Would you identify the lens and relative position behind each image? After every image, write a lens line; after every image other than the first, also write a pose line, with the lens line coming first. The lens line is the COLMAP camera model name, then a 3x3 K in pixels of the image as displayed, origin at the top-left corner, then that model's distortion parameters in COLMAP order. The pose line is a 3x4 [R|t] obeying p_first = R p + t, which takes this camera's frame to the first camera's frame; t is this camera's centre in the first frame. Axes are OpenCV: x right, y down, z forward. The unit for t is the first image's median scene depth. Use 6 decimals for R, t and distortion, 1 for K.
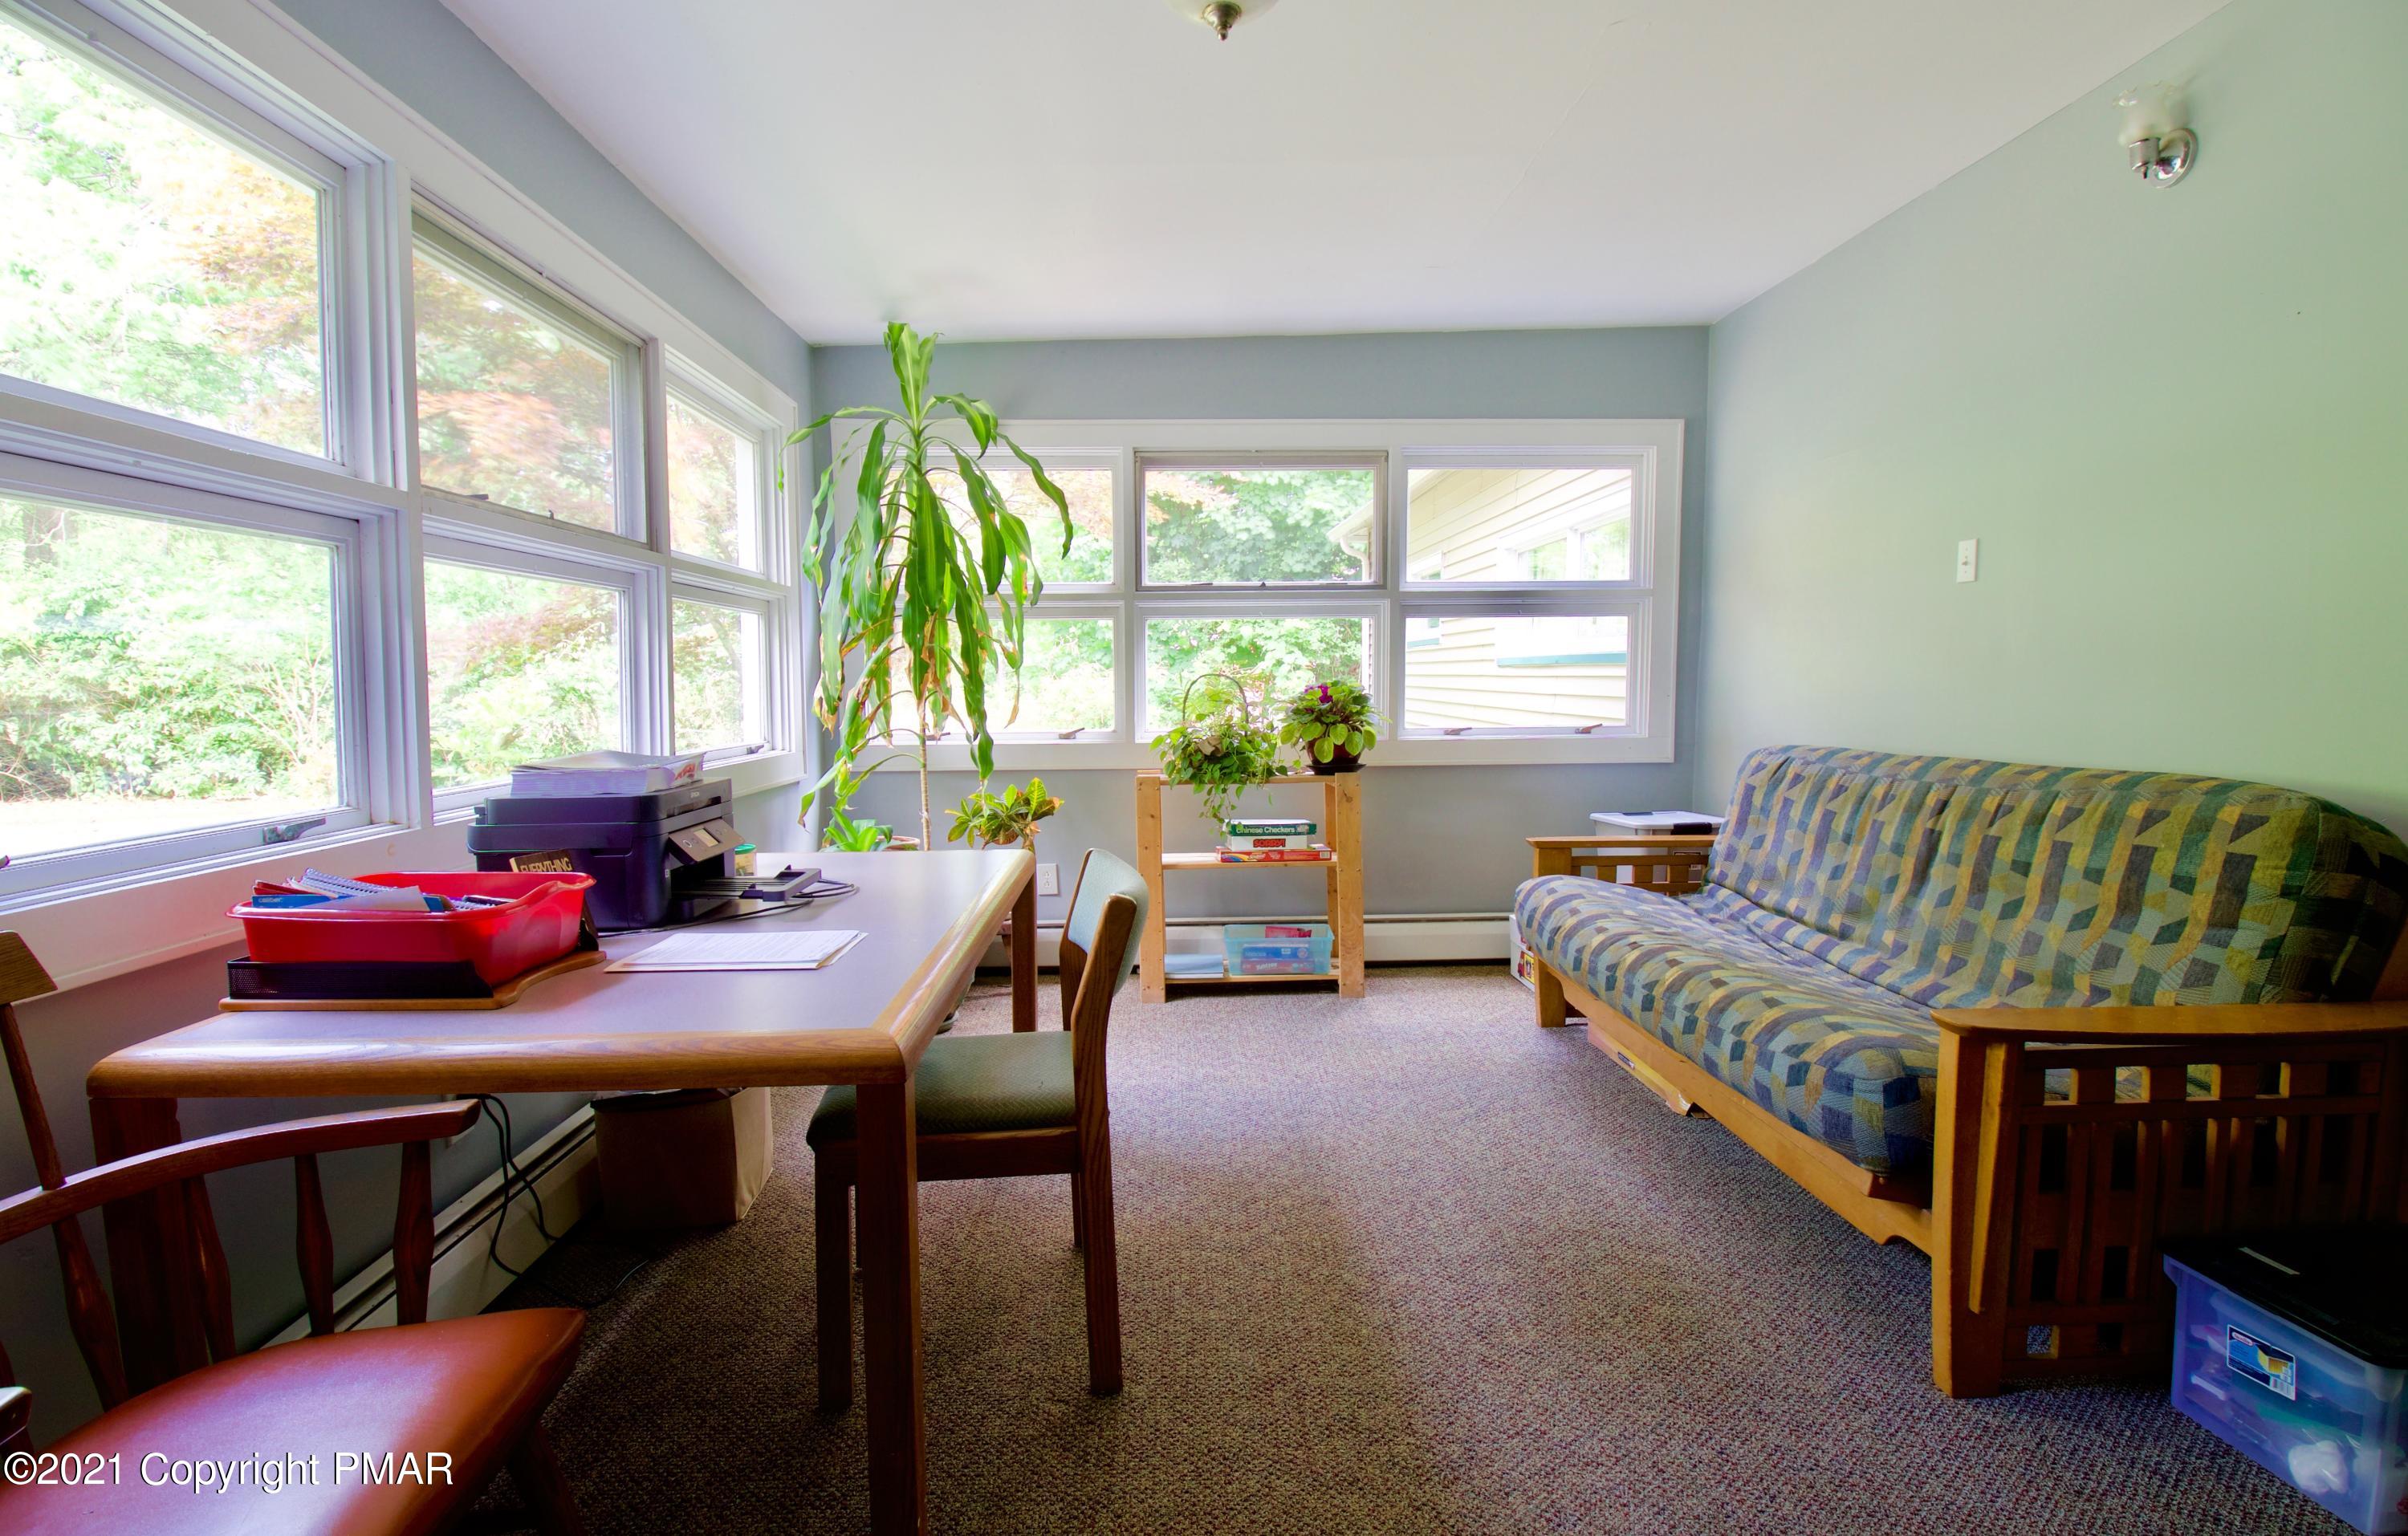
lens RADIAL K [[1345.7, 0, 1204.0], [0, 1345.7, 768.0], [0, 0, 1]] dist [0.000085, -0.000014]
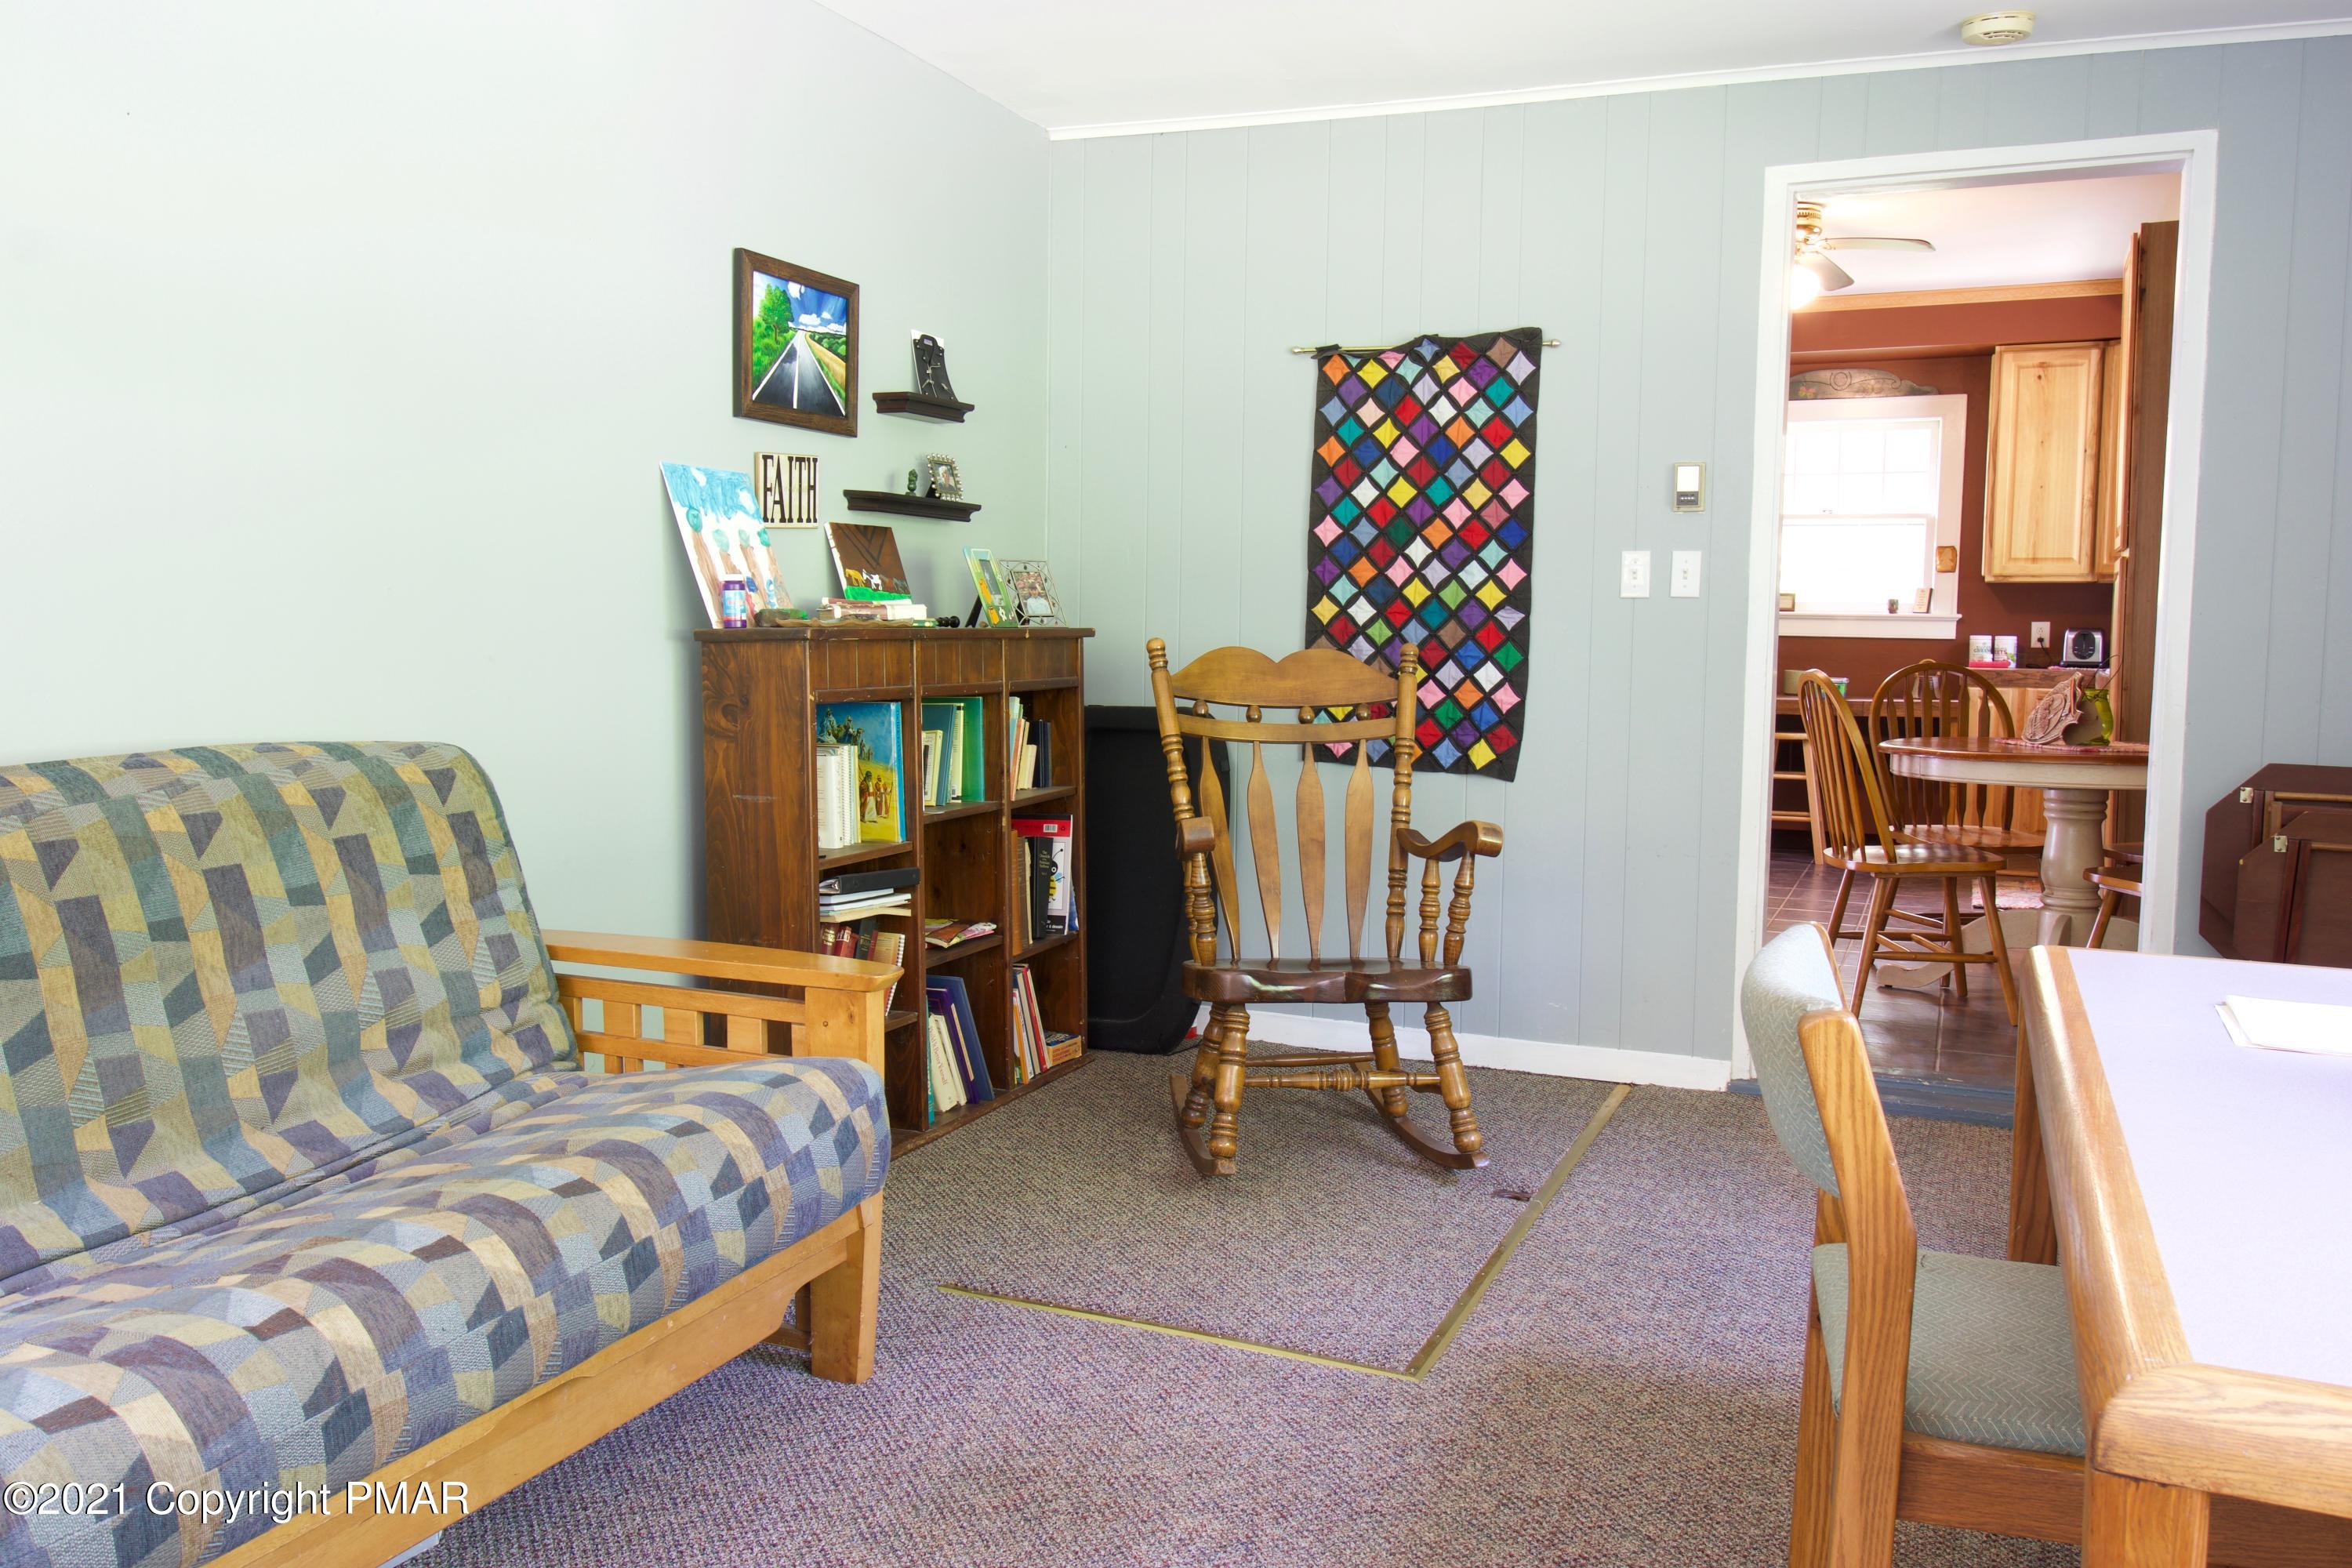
lens RADIAL K [[1754.9, 0, 1176.0], [0, 1754.9, 784.0], [0, 0, 1]] dist [-0.000649, -0.000532]
pose [[-0.897730, -0.045627, 0.438177, -0.147758], [0.022128, 0.988696, 0.148289, -0.112777], [-0.439990, 0.142820, -0.886573, 1.782424]]
